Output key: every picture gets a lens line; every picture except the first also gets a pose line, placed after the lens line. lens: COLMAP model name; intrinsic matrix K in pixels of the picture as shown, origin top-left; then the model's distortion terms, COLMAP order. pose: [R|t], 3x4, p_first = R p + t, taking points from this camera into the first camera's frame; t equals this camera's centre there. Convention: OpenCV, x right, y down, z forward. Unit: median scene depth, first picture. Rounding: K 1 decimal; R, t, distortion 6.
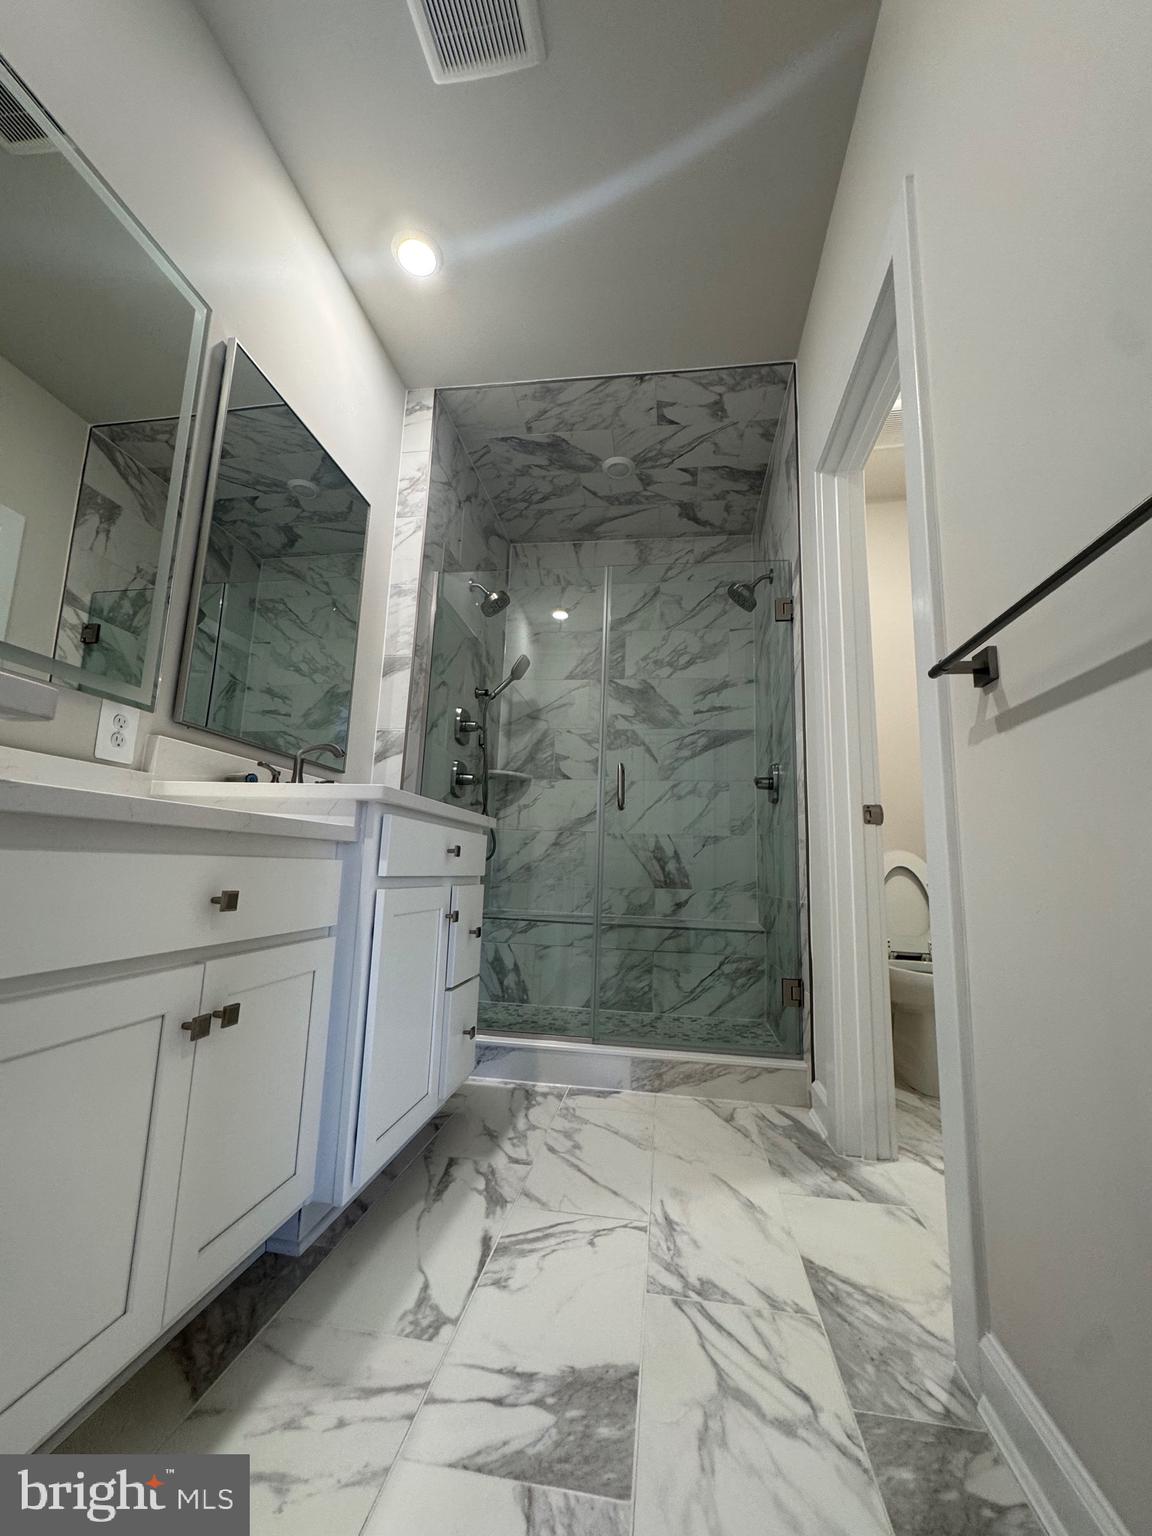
lens RADIAL K [[617.7, 0, 577.0], [0, 617.7, 770.2], [0, 0, 1]] dist [-0.003999, 0.000945]
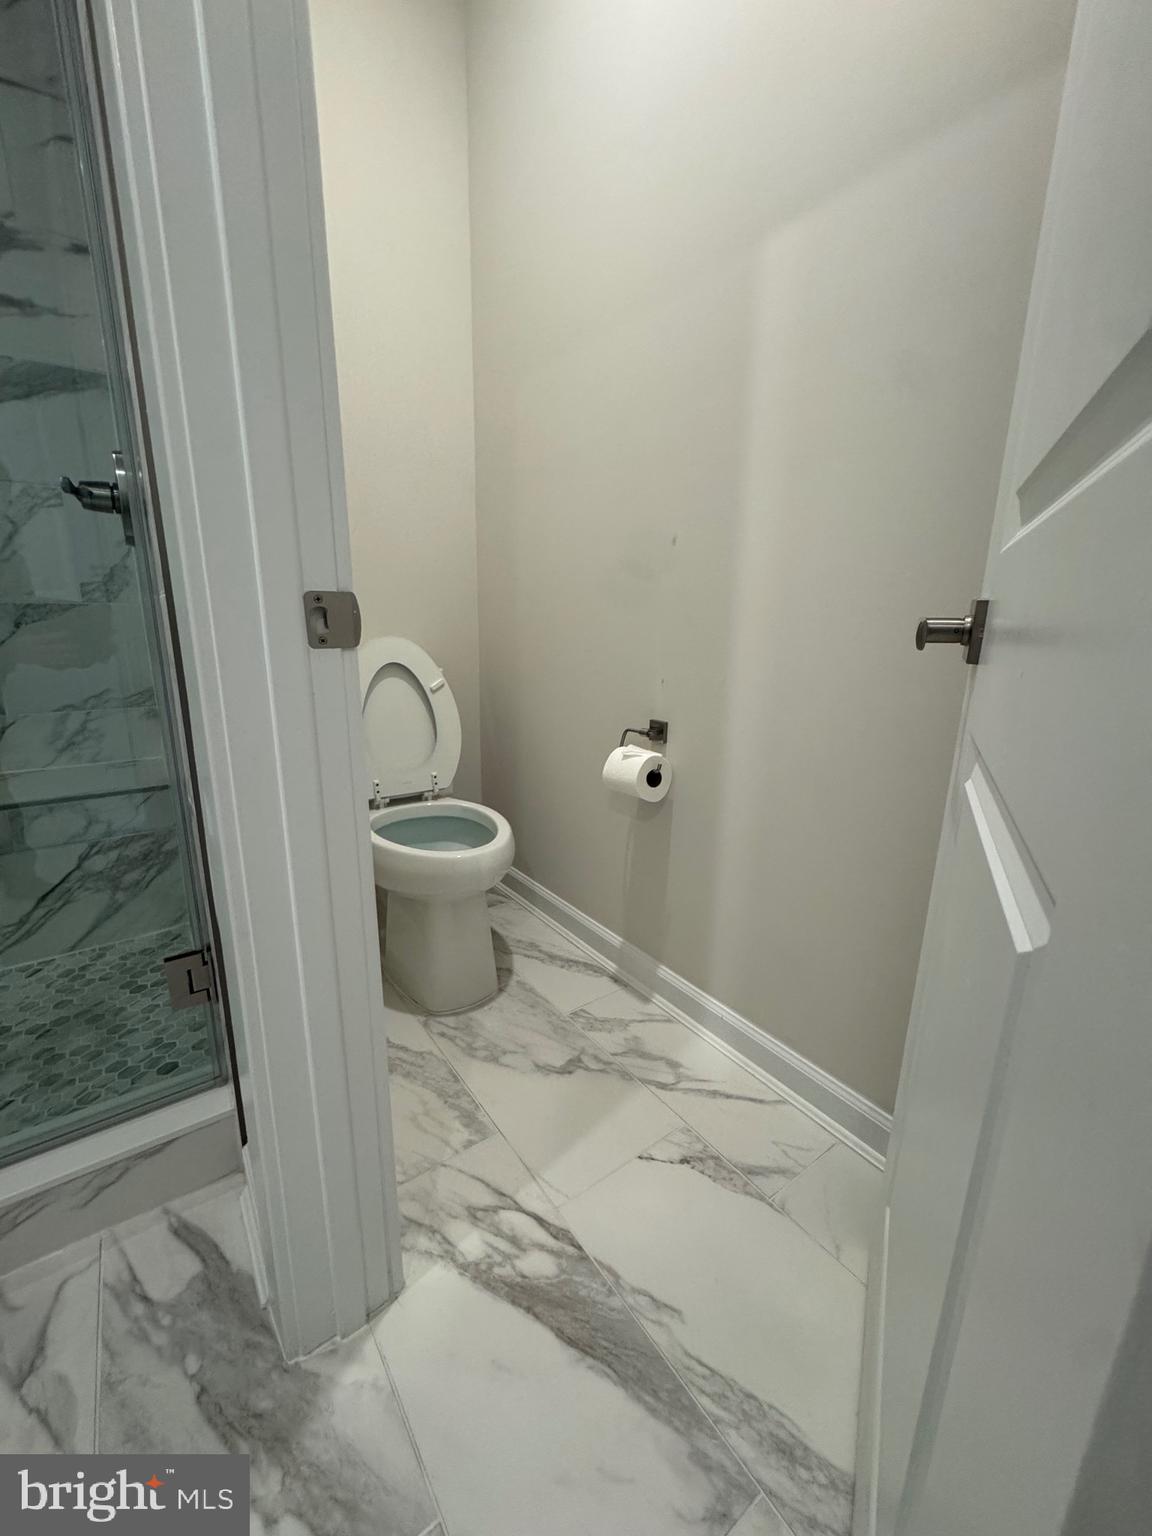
lens RADIAL K [[617.7, 0, 576.7], [0, 617.7, 768.1], [0, 0, 1]] dist [-0.003999, 0.000945]
pose [[0.718600, -0.189754, 0.669034, 0.282406], [-0.102825, 0.922487, 0.372082, 0.001997], [-0.687779, -0.336172, 0.643388, 0.557297]]
